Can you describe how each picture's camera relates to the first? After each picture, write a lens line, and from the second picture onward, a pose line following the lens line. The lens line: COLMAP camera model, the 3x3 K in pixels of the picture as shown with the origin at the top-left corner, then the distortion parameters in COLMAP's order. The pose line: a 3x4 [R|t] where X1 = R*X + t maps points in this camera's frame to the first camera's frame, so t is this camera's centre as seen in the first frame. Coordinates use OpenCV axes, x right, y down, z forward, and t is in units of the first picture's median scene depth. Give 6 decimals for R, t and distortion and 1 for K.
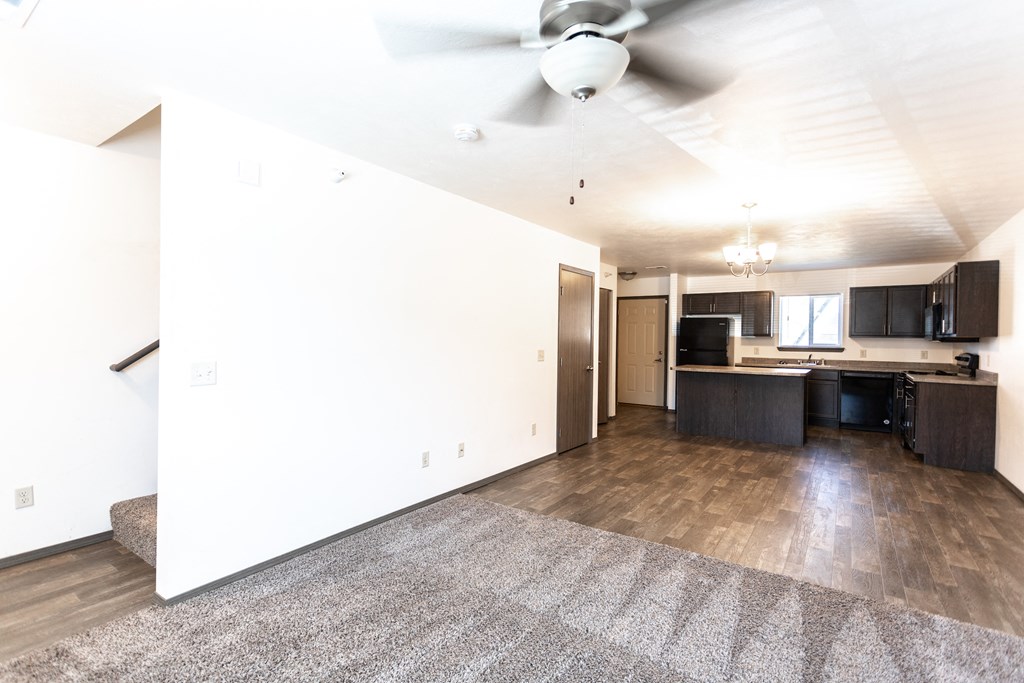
lens RADIAL K [[496.8, 0, 502.0], [0, 496.8, 340.8], [0, 0, 1]] dist [-0.003660, 0.004949]
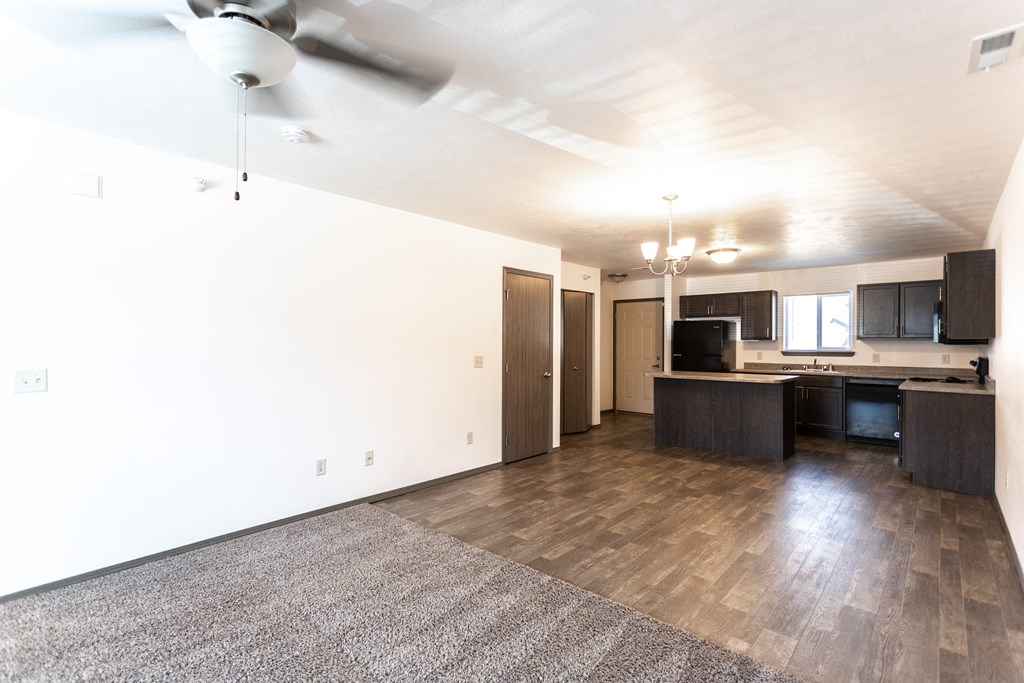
lens RADIAL K [[496.8, 0, 503.9], [0, 496.8, 340.2], [0, 0, 1]] dist [-0.003660, 0.004949]
pose [[0.993190, -0.009073, -0.116152, 0.217528], [0.007460, 0.999870, -0.014311, 0.001733], [0.116267, 0.013347, 0.993128, 0.038917]]
